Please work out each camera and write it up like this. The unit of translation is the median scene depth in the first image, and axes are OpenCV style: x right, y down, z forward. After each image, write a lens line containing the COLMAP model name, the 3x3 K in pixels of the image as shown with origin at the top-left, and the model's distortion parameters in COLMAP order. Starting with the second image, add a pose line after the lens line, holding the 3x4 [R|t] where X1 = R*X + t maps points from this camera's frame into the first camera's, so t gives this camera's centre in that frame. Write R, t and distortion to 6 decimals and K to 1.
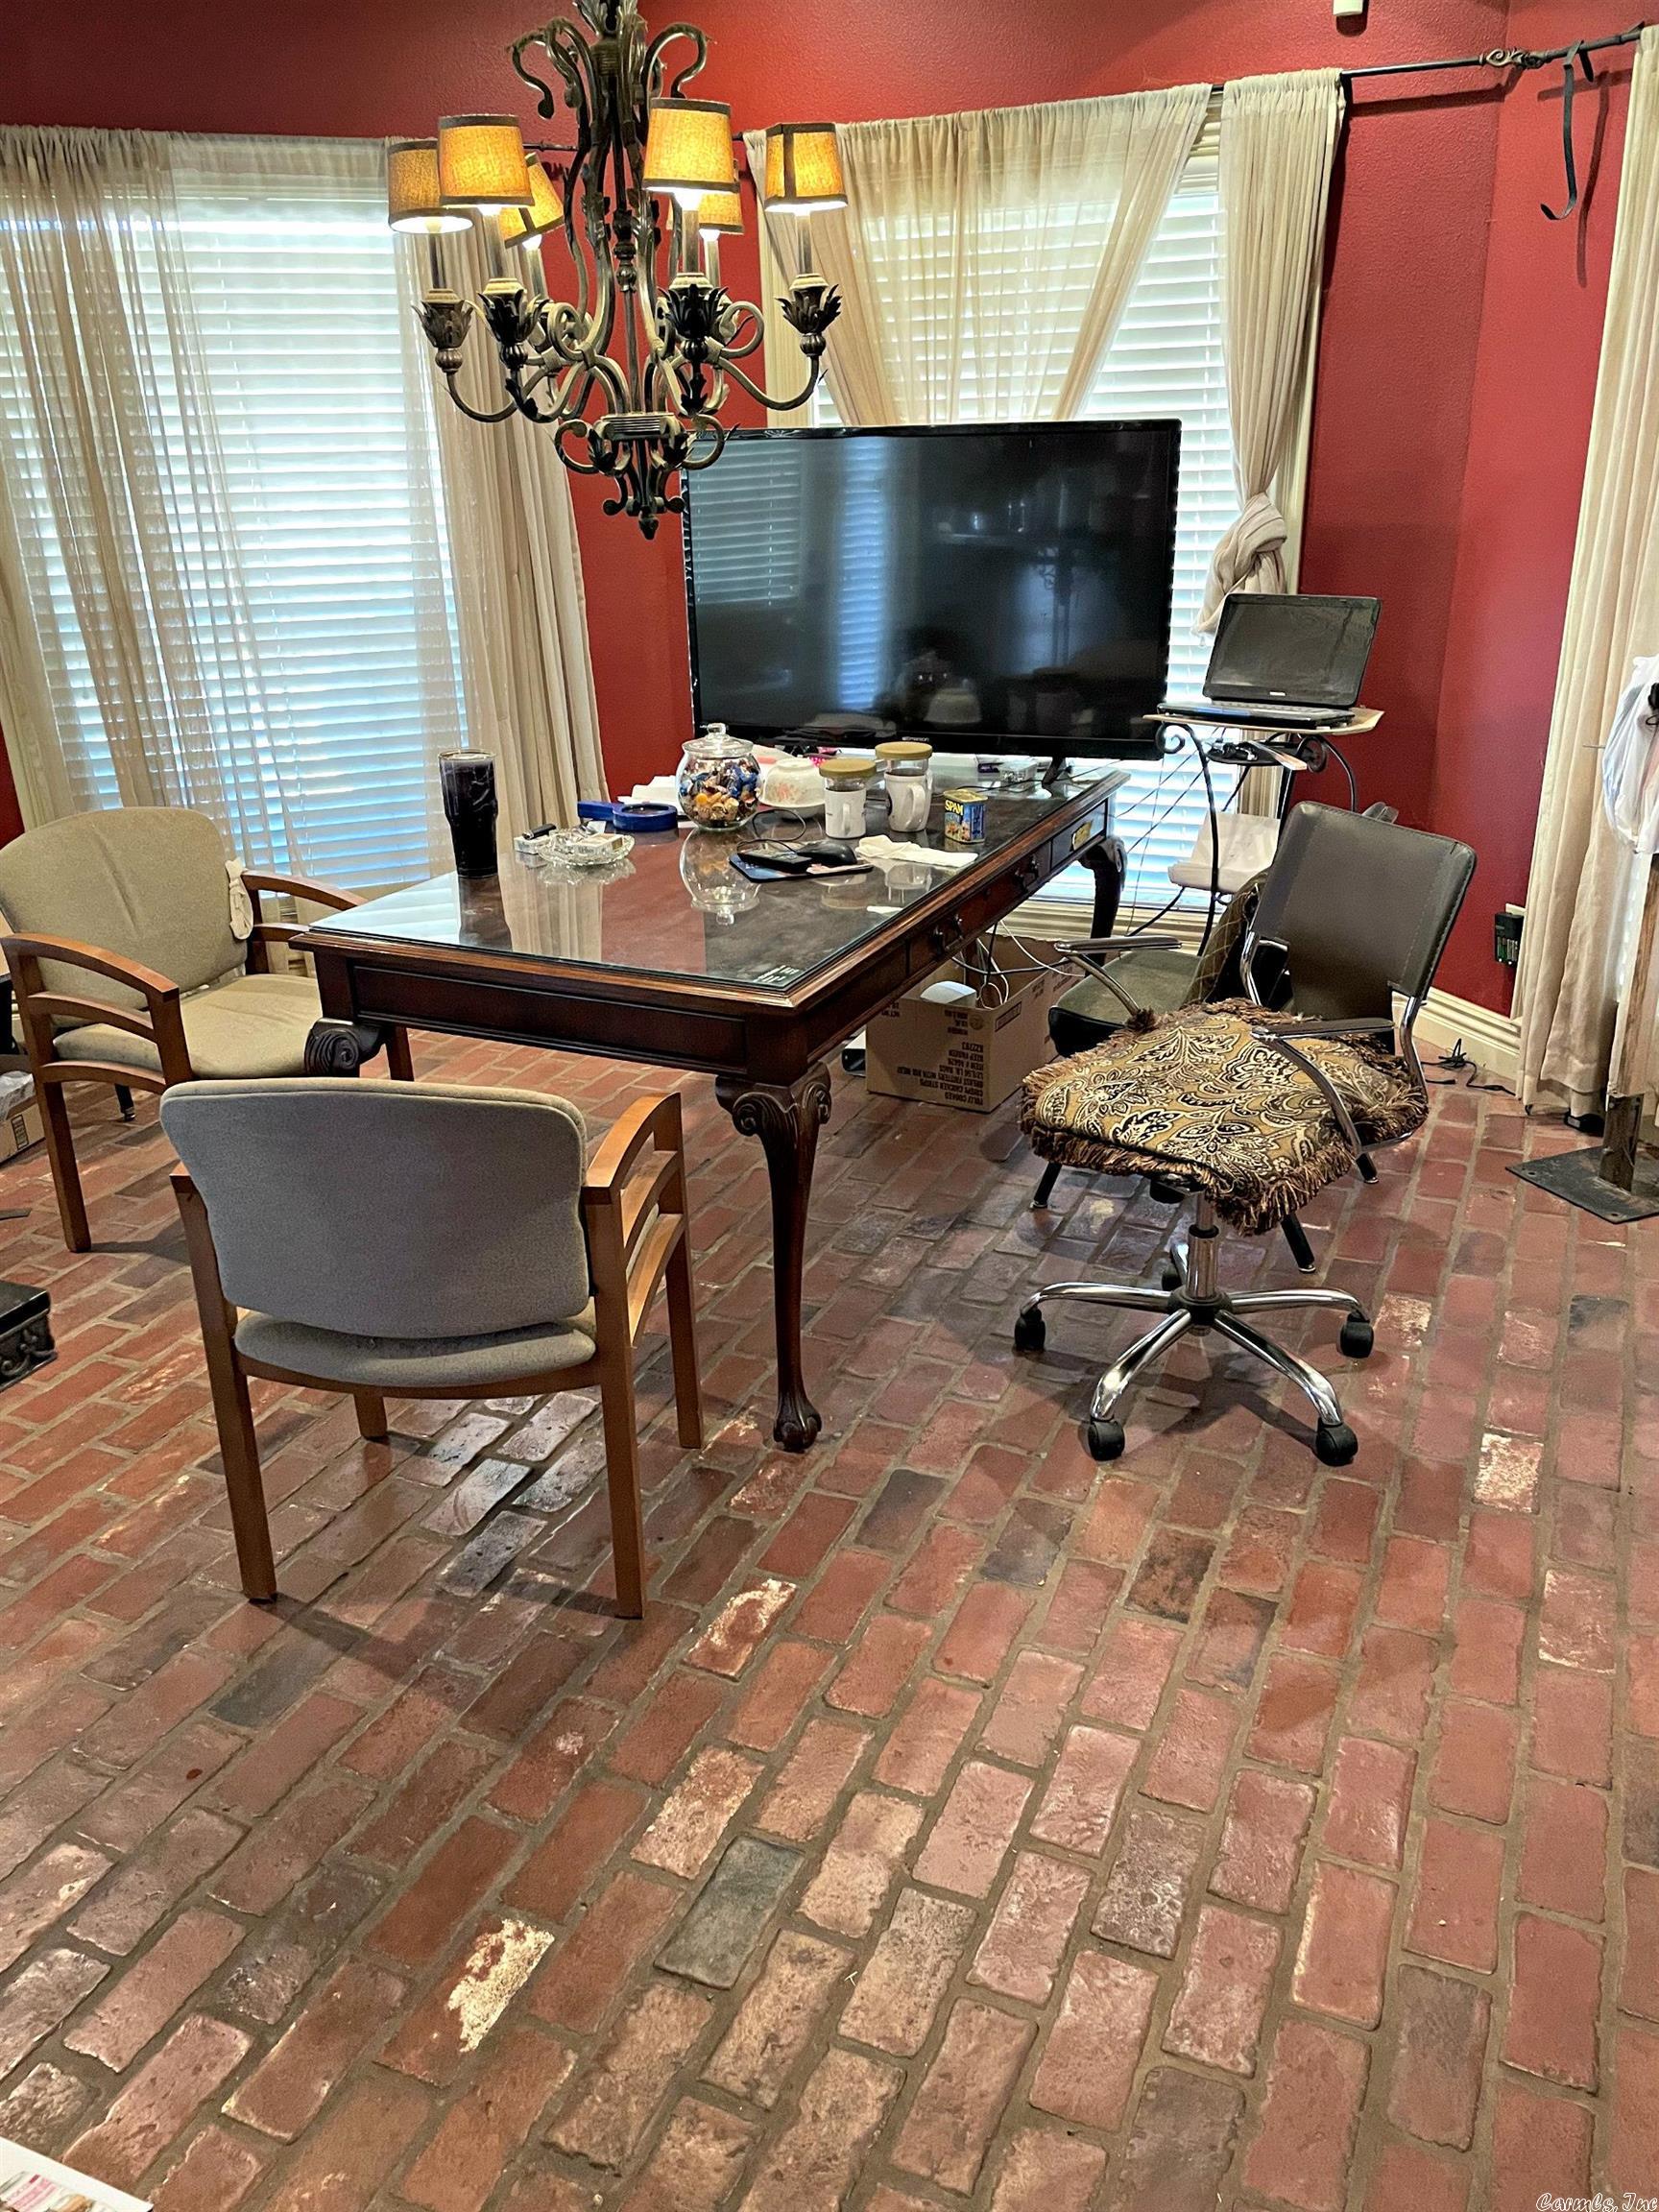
lens RADIAL K [[1657.3, 0, 827.2], [0, 1657.3, 1144.2], [0, 0, 1]] dist [0.040380, -0.061596]
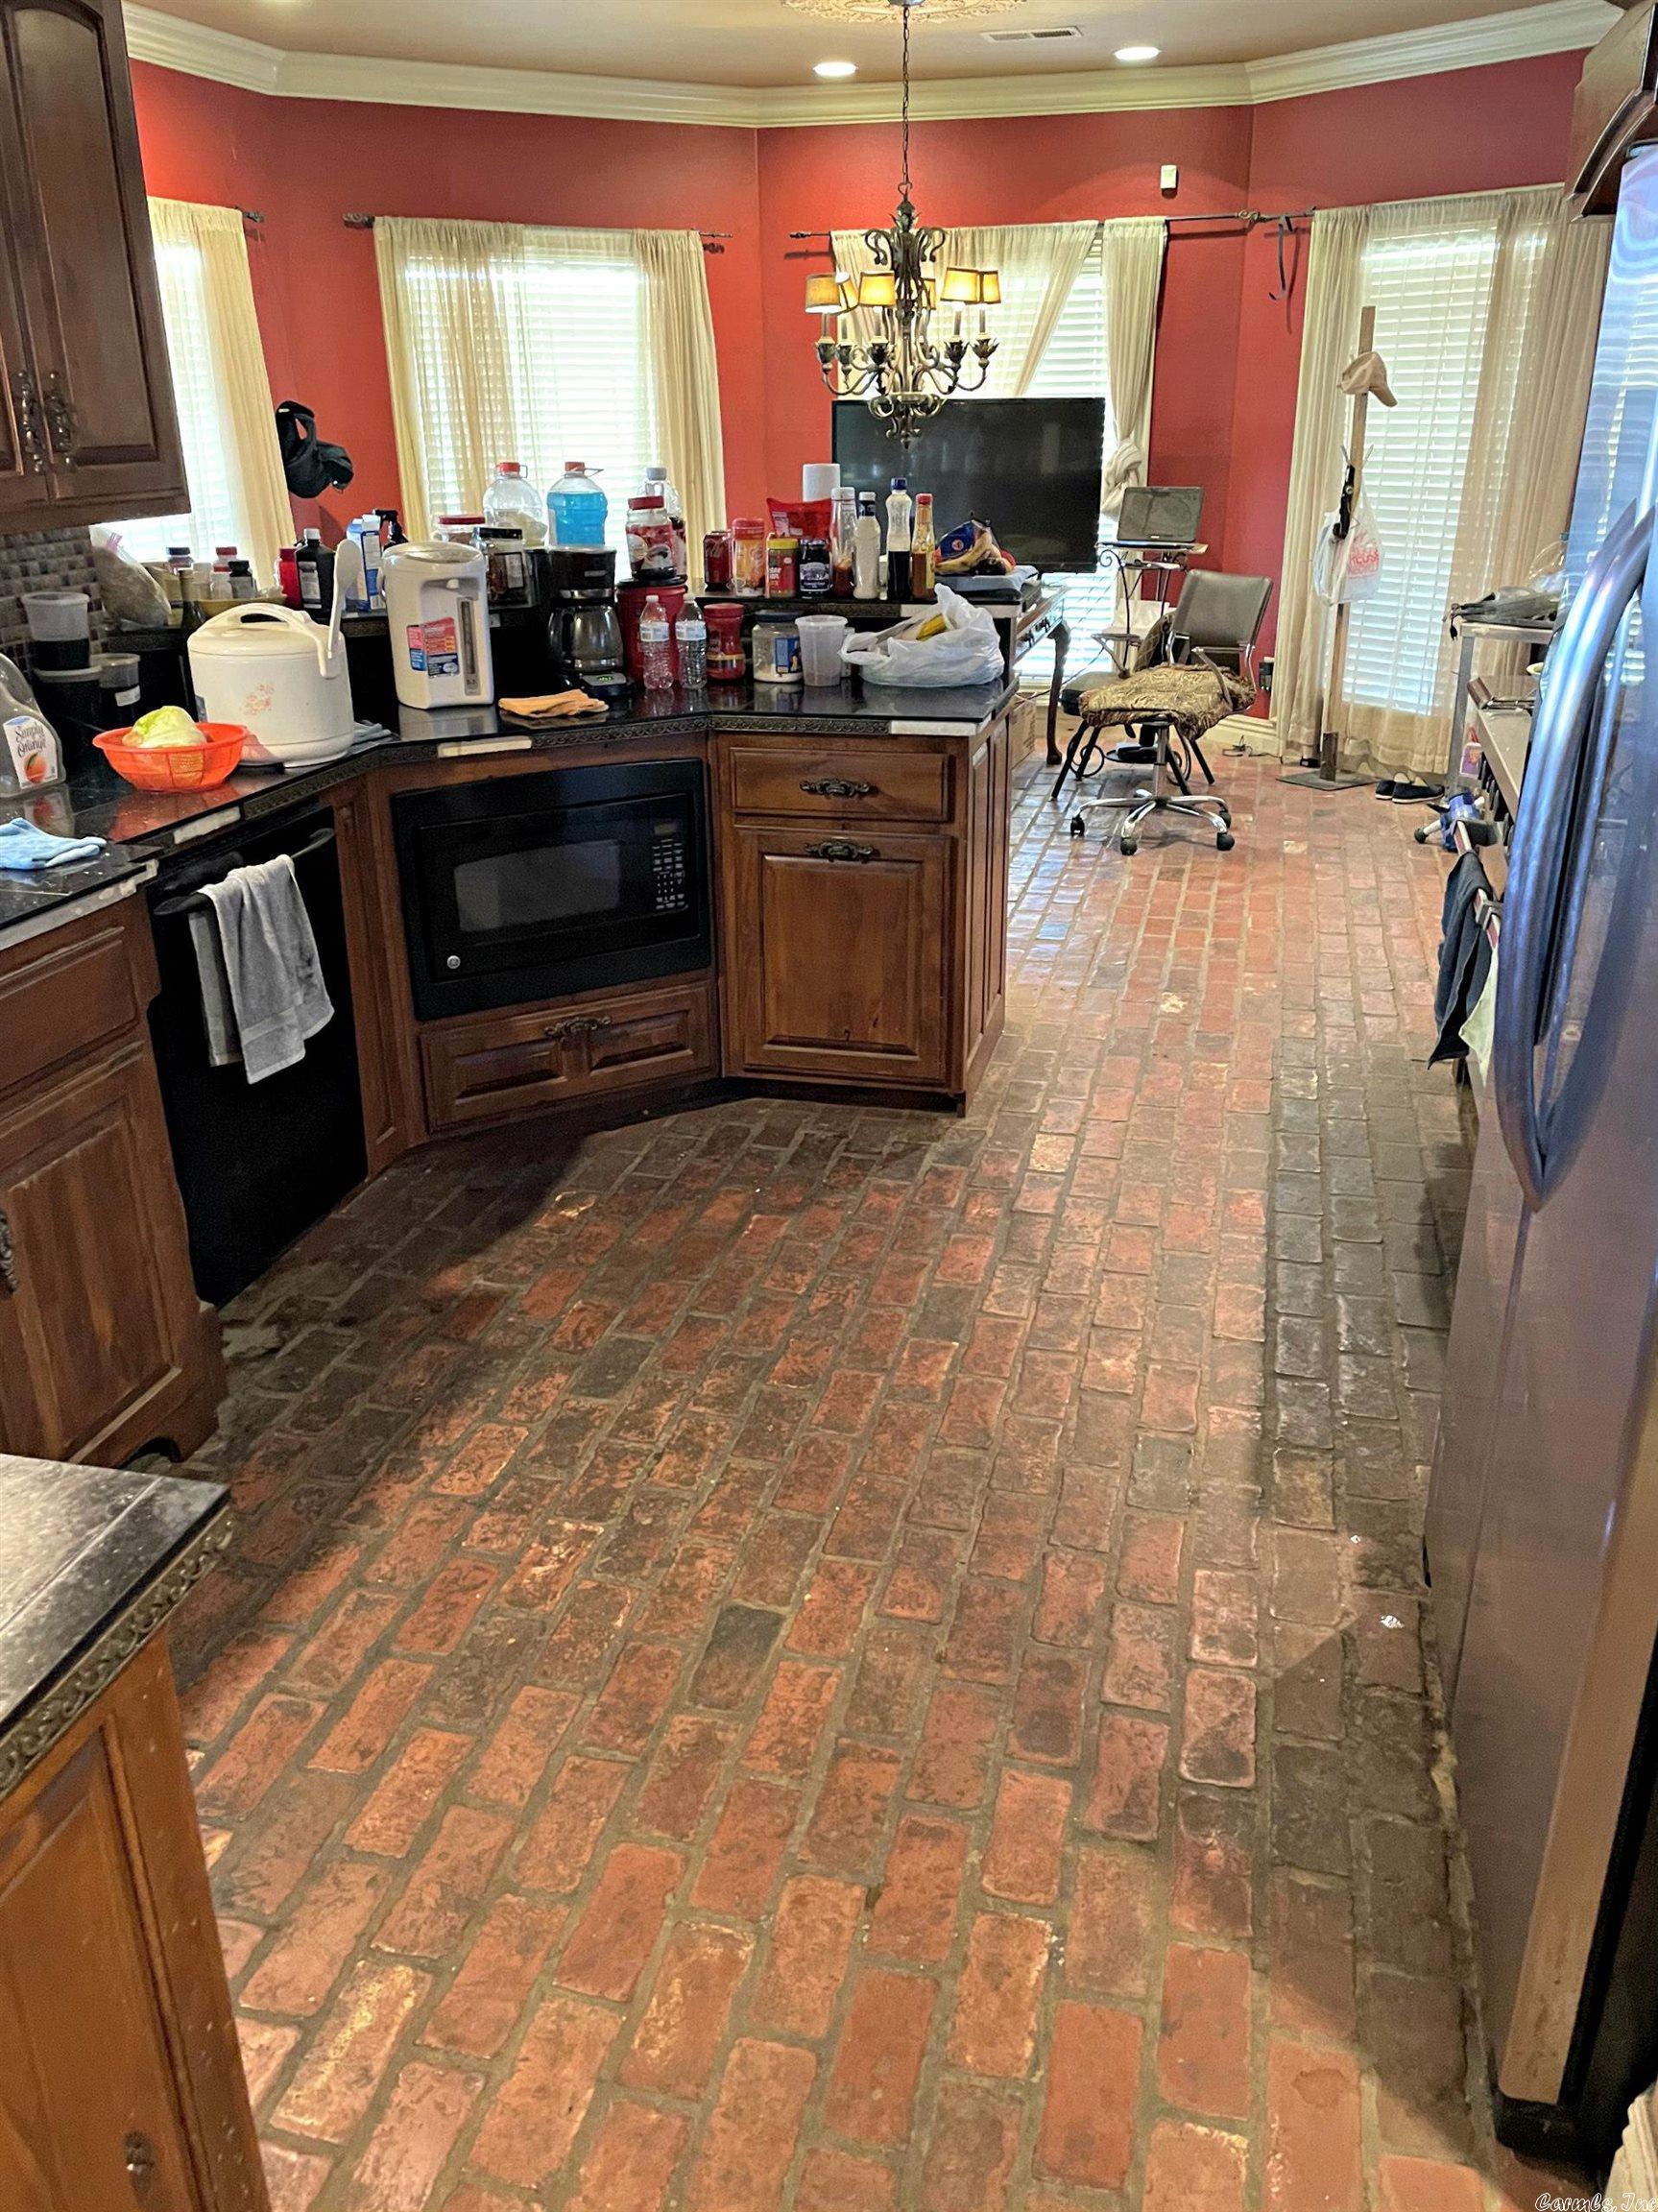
lens RADIAL K [[1657.3, 0, 813.8], [0, 1657.3, 1103.5], [0, 0, 1]] dist [0.040380, -0.061596]
pose [[0.986176, -0.051972, 0.157342, -0.442243], [0.052755, 0.998607, -0.000797, 0.354659], [-0.157081, 0.009087, 0.987544, -0.821386]]
